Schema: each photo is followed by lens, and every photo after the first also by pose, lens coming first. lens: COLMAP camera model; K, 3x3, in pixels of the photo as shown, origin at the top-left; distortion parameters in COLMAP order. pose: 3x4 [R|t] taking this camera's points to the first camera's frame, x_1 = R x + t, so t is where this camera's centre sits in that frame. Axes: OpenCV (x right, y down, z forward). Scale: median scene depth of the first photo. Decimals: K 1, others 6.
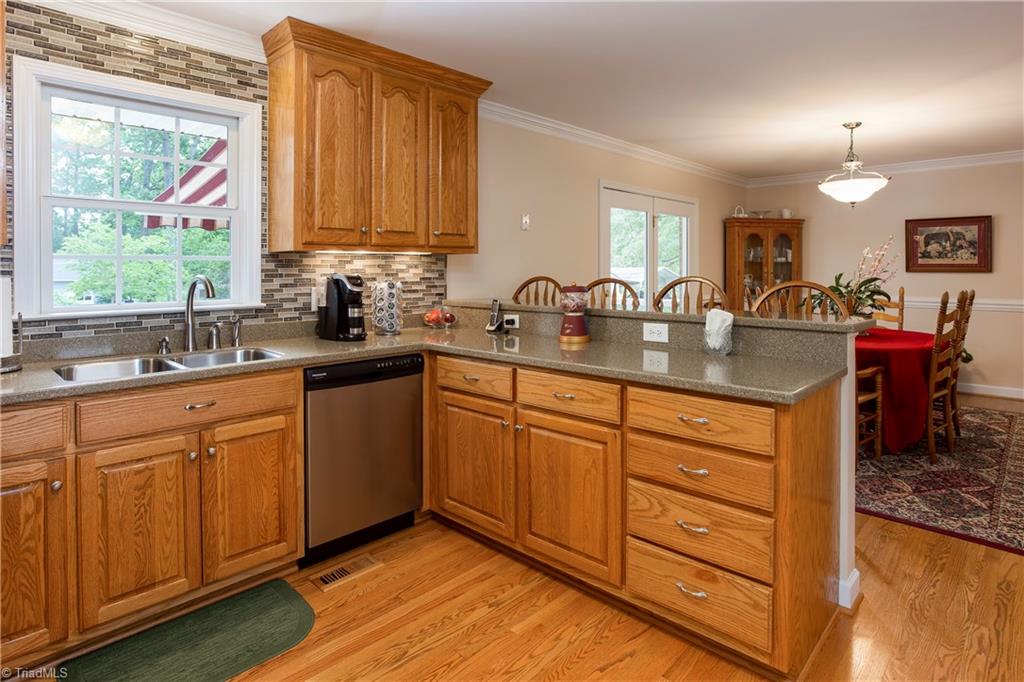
lens RADIAL K [[558.4, 0, 510.1], [0, 558.4, 309.0], [0, 0, 1]] dist [-0.044619, 0.023001]
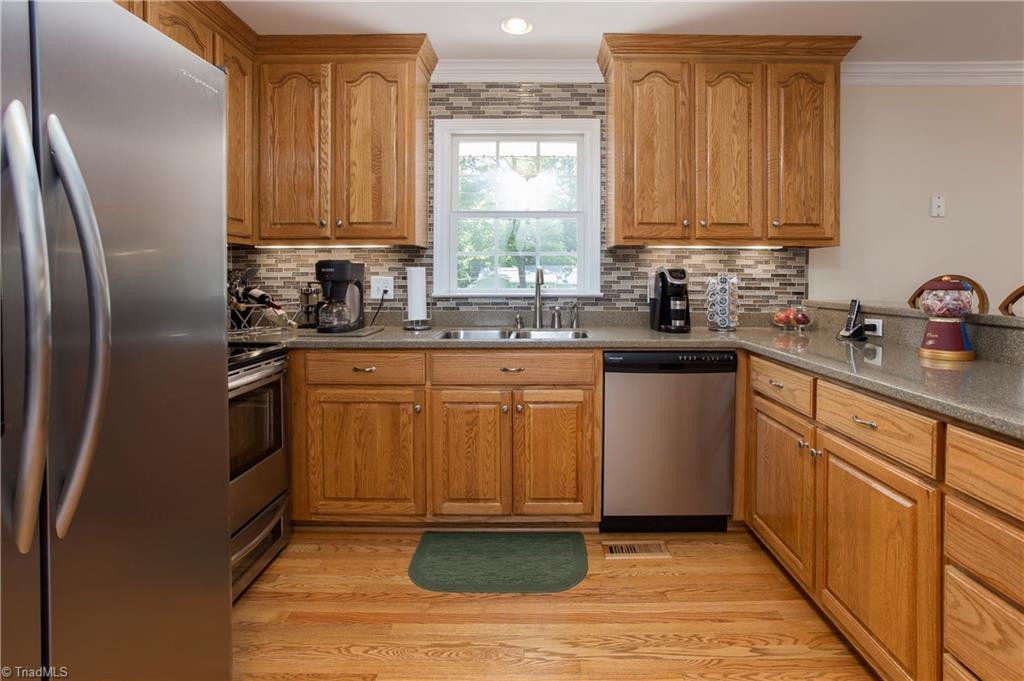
lens RADIAL K [[505.0, 0, 537.1], [0, 505.0, 310.0], [0, 0, 1]] dist [-0.056170, 0.039367]
pose [[0.702624, 0.049742, -0.709821, 0.226655], [-0.053979, 0.998405, 0.016533, 0.016239], [0.709511, 0.026699, 0.704188, 0.192782]]
